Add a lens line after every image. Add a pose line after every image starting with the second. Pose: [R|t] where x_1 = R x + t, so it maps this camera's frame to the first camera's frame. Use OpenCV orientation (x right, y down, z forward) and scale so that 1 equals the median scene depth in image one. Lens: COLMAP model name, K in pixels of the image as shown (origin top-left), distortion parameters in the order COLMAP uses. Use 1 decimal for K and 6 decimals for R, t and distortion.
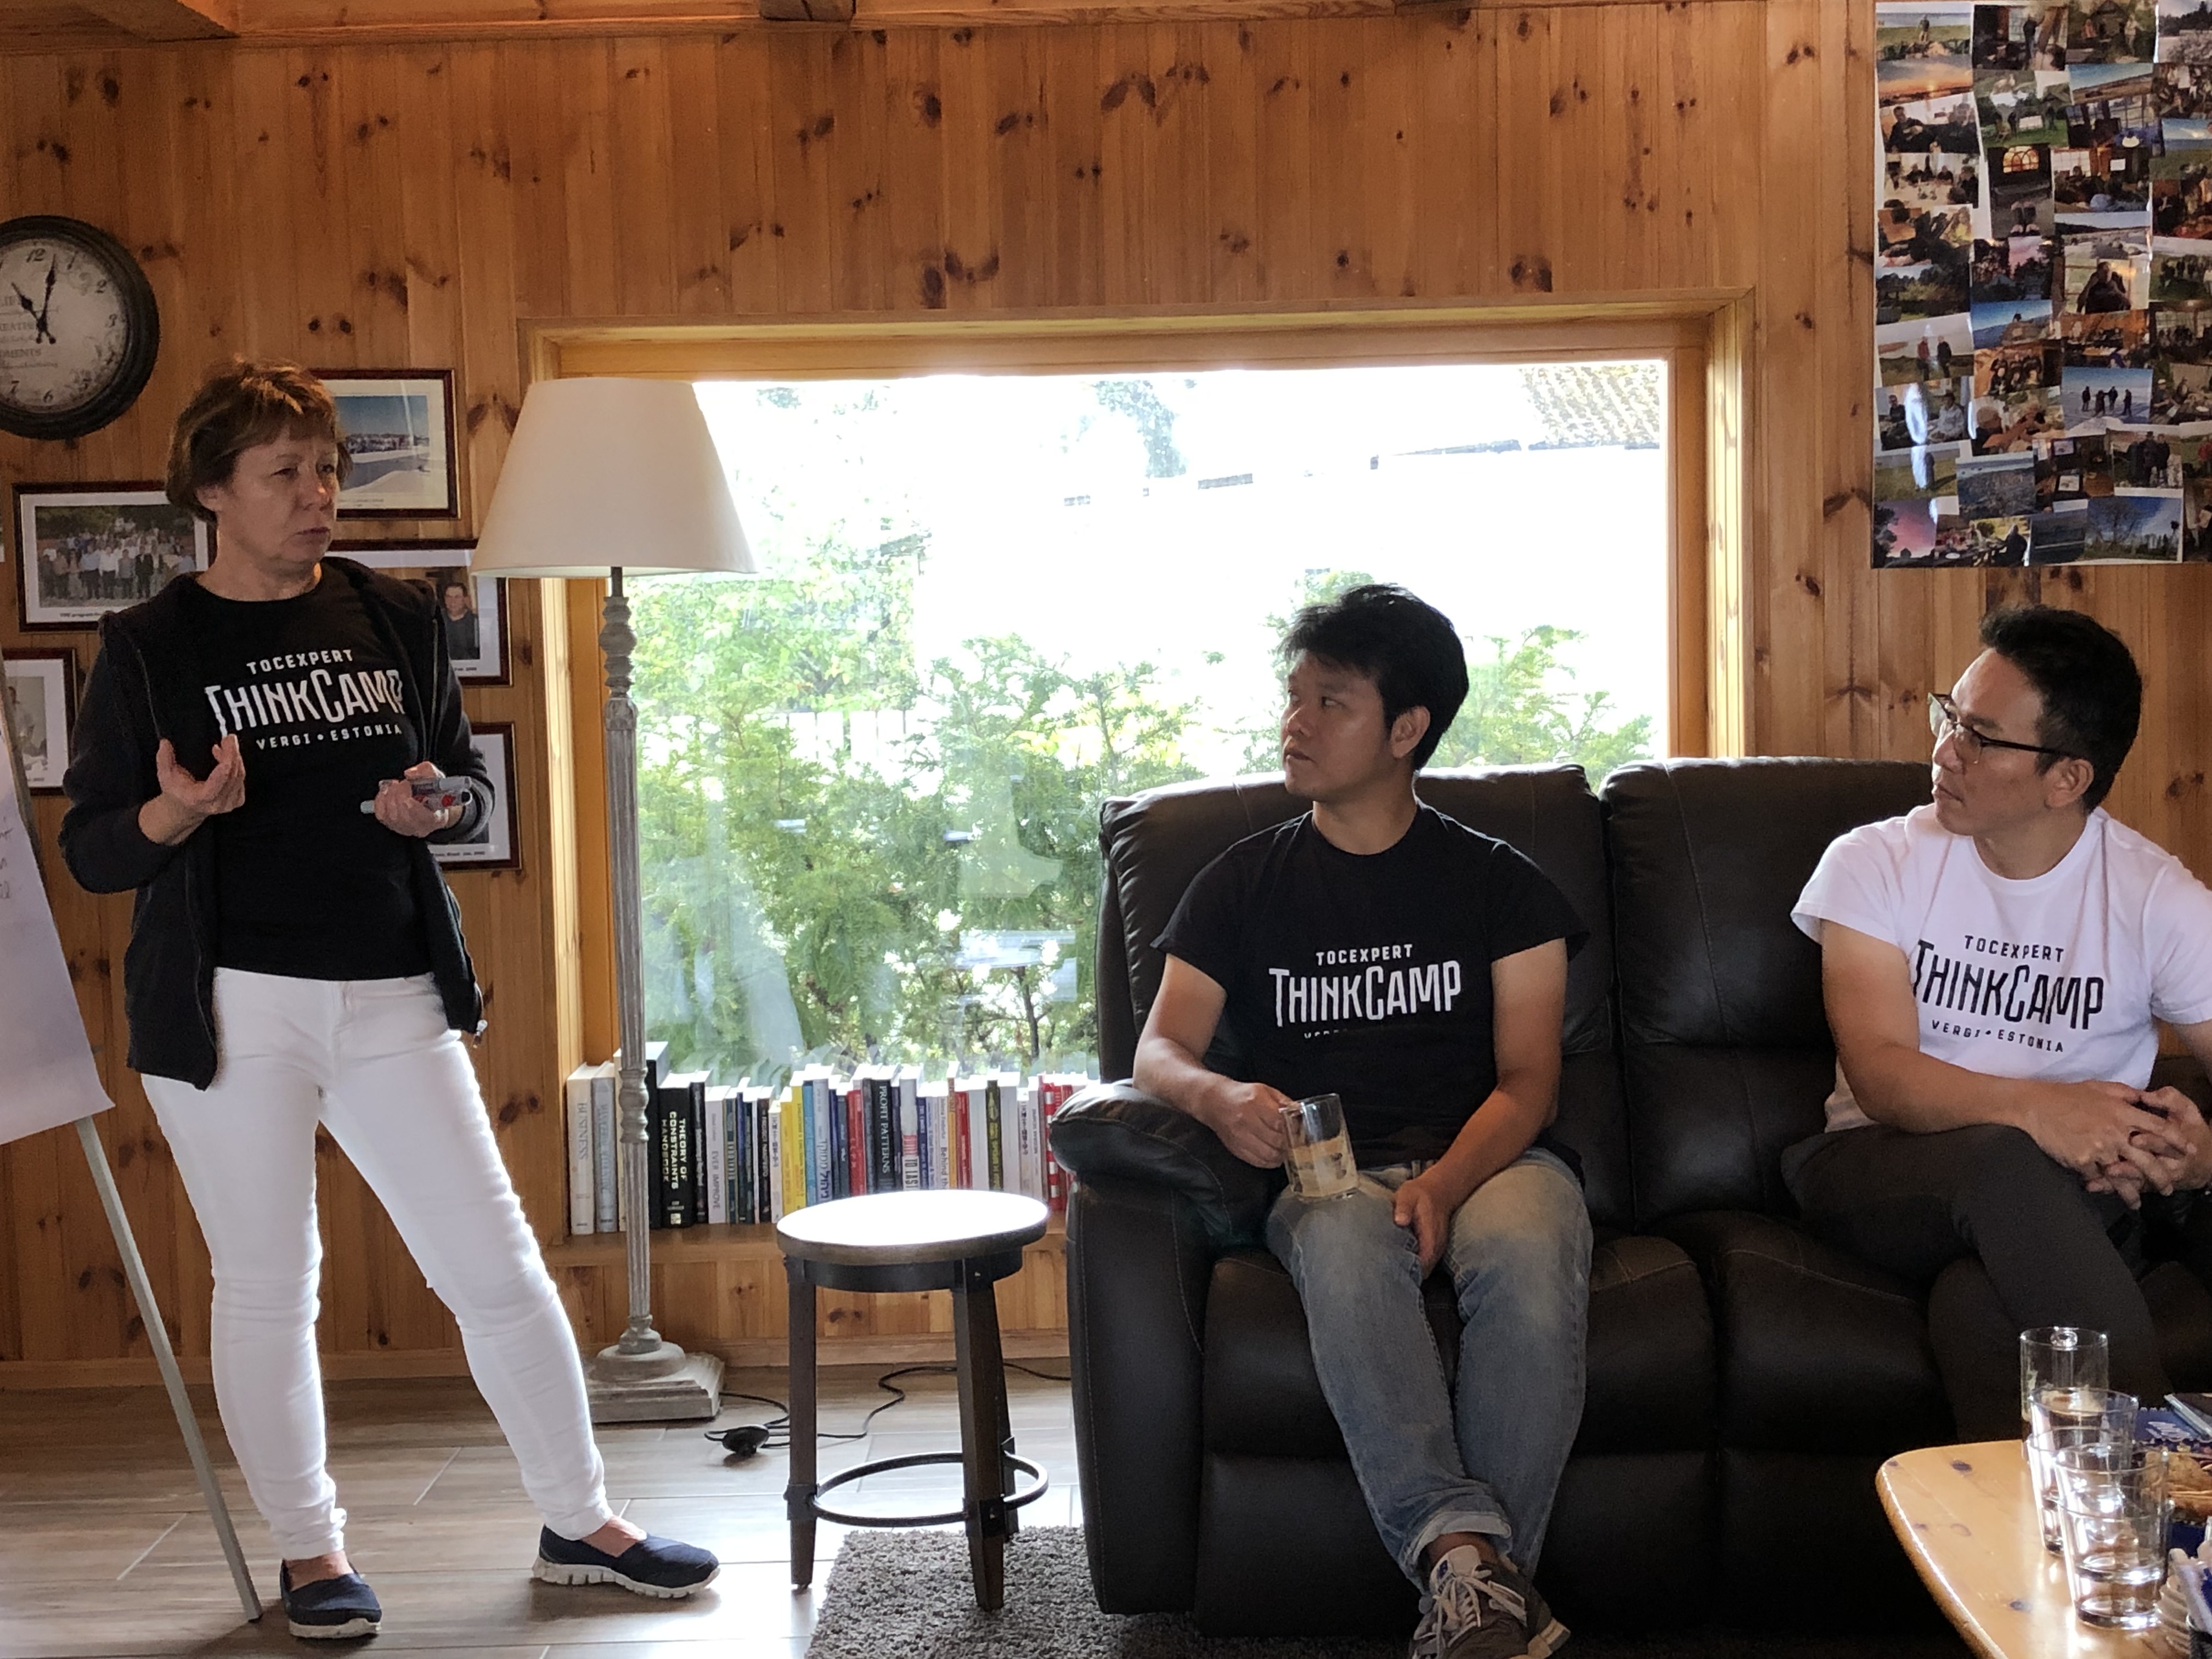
lens RADIAL K [[3033.8, 0, 1103.4], [0, 3033.8, 793.0], [0, 0, 1]] dist [0.214390, -0.754375]
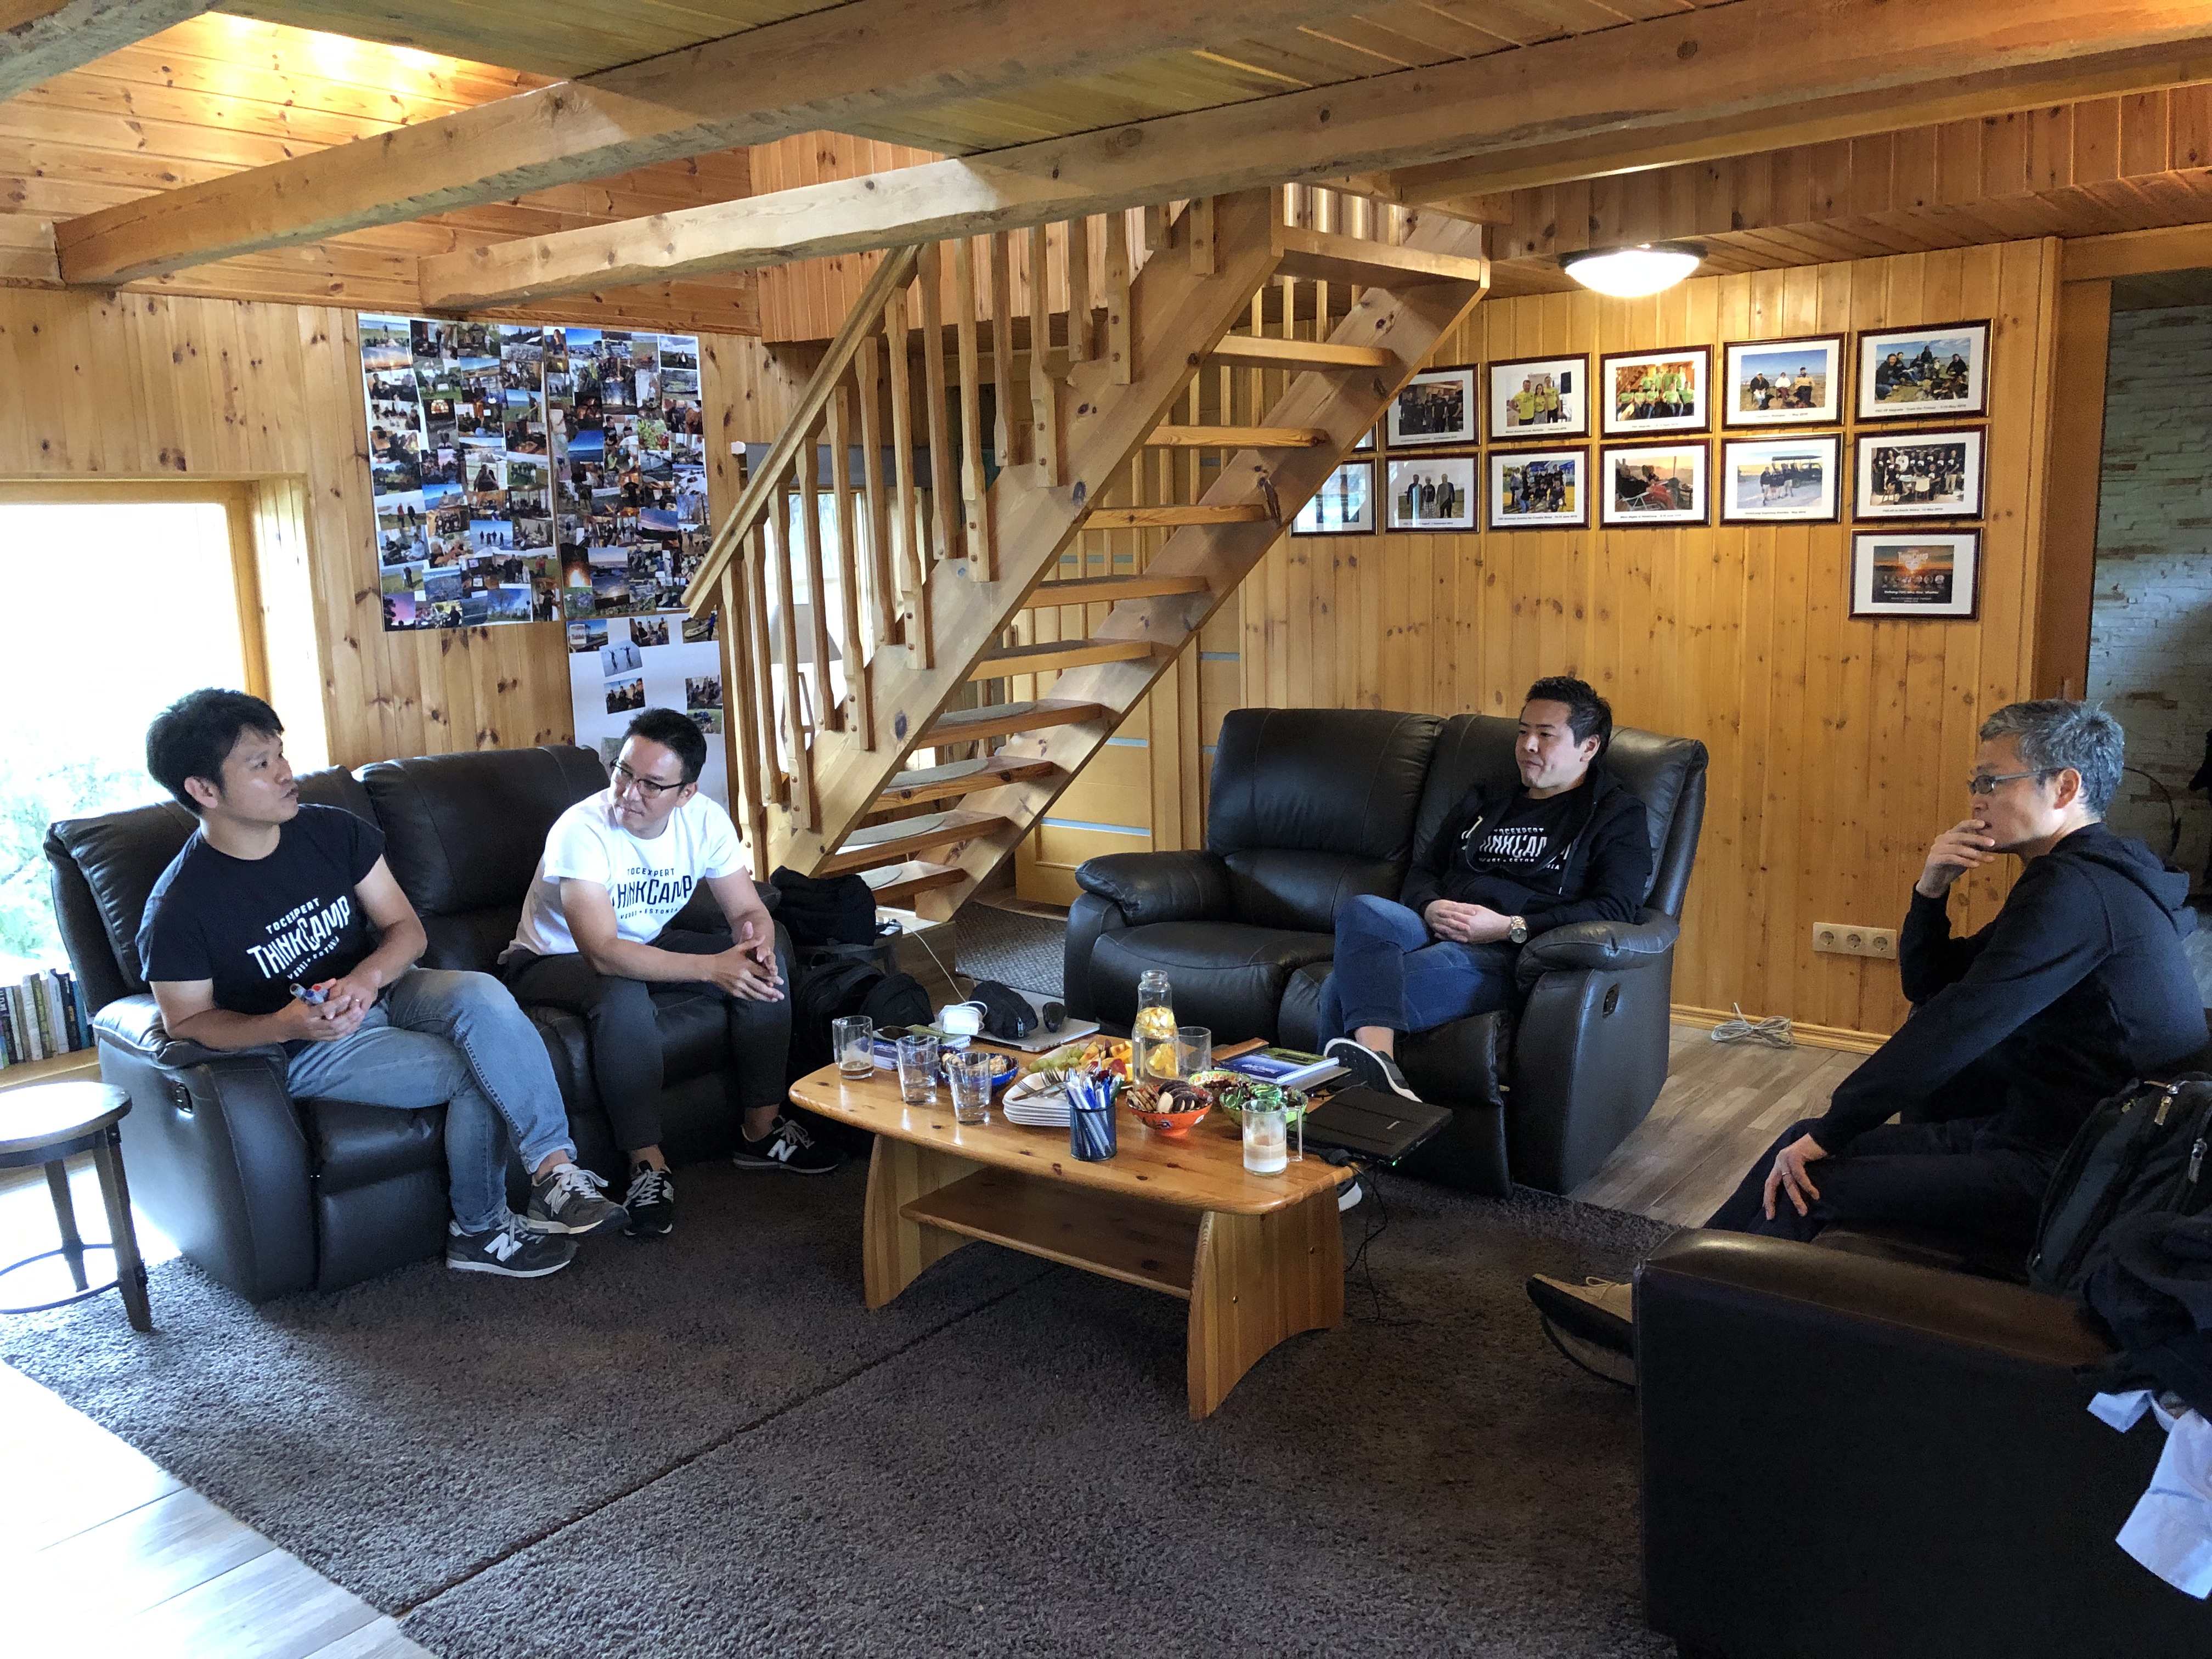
lens RADIAL K [[1861.8, 0, 1106.0], [0, 1861.8, 829.5], [0, 0, 1]] dist [-0.008762, 0.003141]
pose [[0.602325, -0.134045, 0.786916, -0.373076], [0.053213, 0.990350, 0.127968, -0.076197], [-0.796475, -0.035204, 0.603646, -0.000381]]
